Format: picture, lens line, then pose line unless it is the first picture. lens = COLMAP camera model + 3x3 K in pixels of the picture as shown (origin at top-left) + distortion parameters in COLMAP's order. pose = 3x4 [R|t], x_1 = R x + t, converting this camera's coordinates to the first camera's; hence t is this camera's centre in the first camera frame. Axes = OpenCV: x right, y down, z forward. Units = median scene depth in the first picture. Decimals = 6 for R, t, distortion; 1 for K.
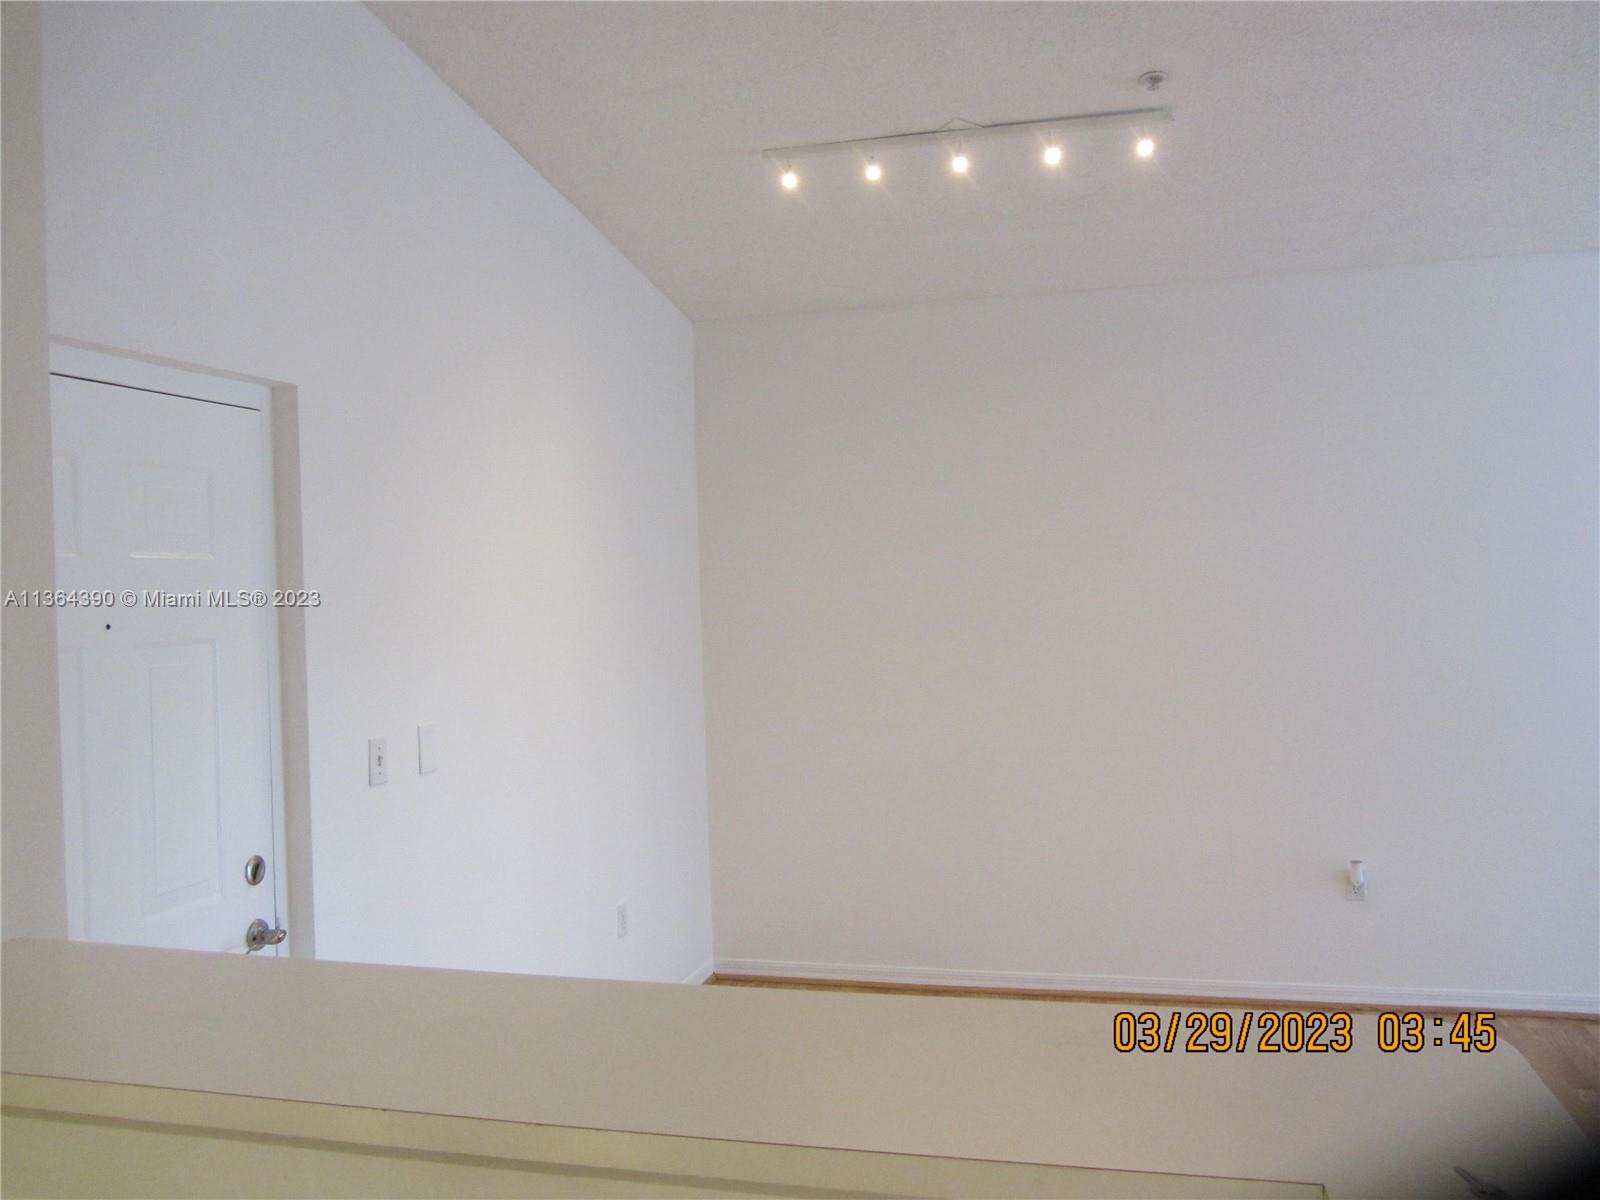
lens RADIAL K [[1322.7, 0, 802.2], [0, 1322.7, 591.9], [0, 0, 1]] dist [-0.028396, 0.009006]
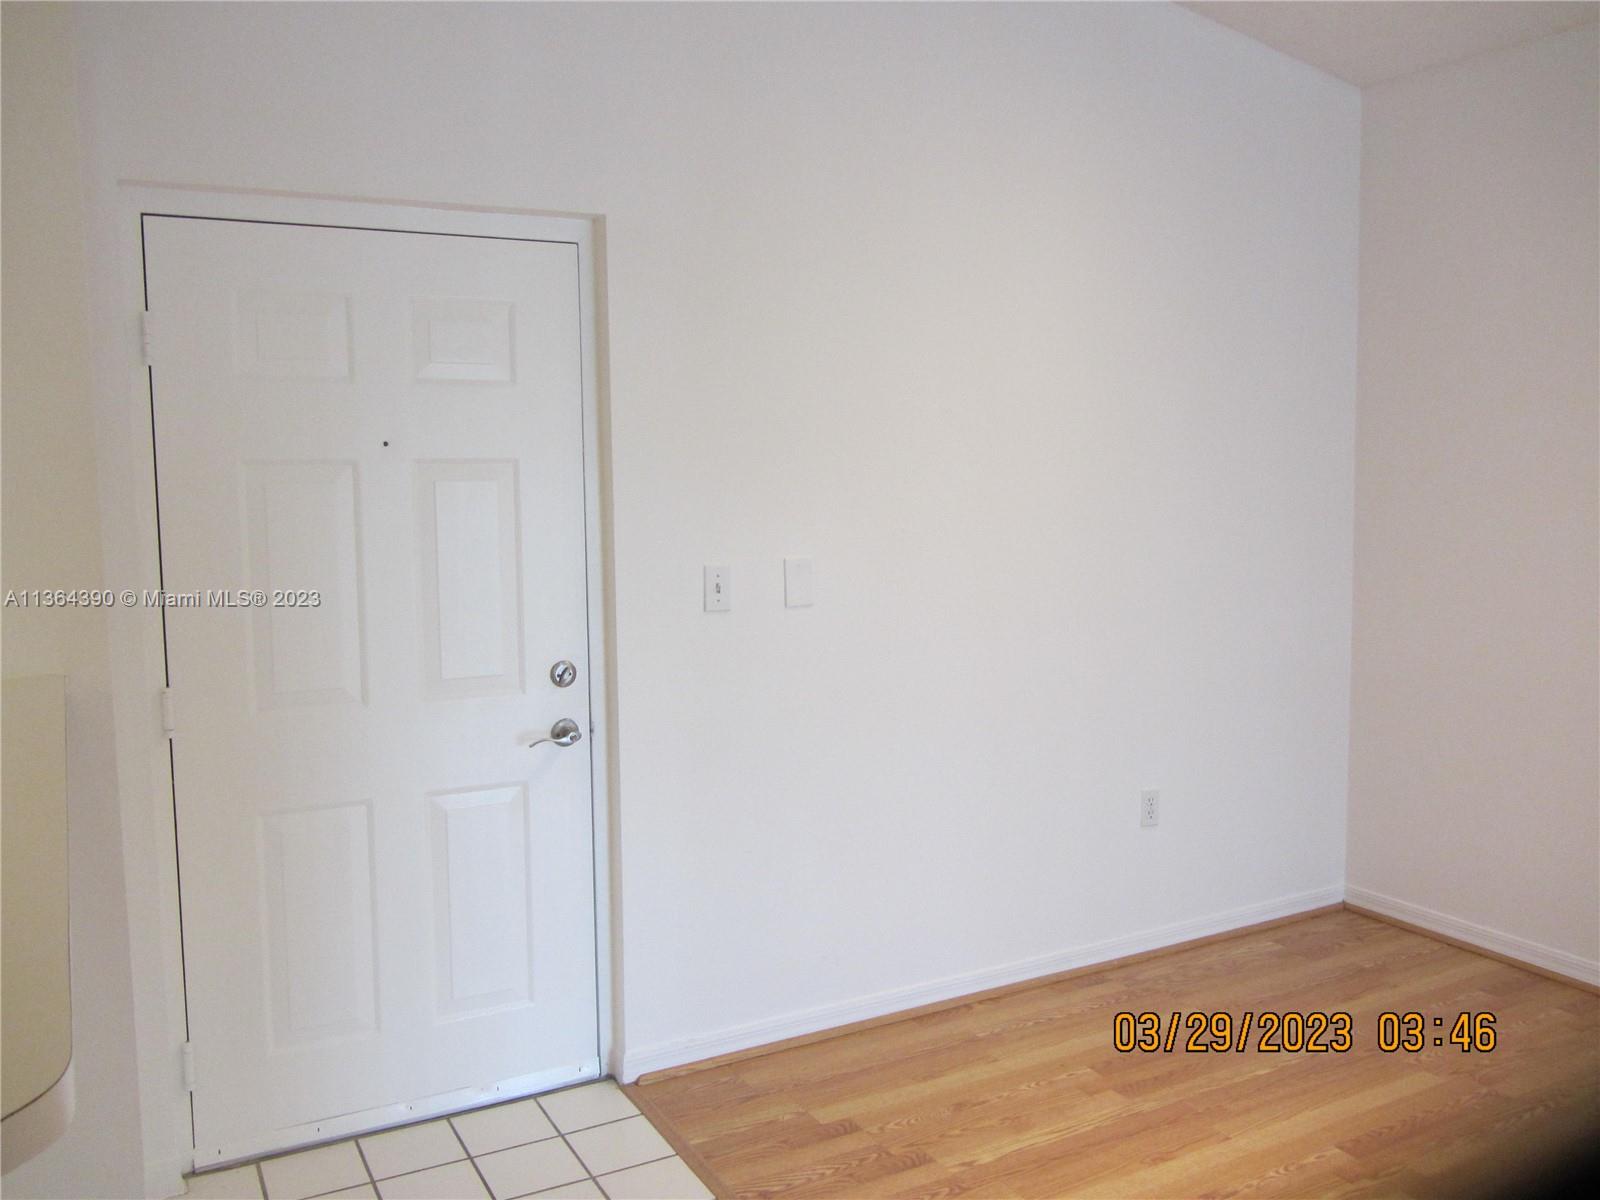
lens RADIAL K [[1322.7, 0, 804.0], [0, 1322.7, 606.0], [0, 0, 1]] dist [-0.028396, 0.009006]
pose [[0.709222, 0.064393, -0.702038, 0.440900], [0.001578, 0.995672, 0.092920, 0.048827], [0.704984, -0.067009, 0.706051, 0.335885]]
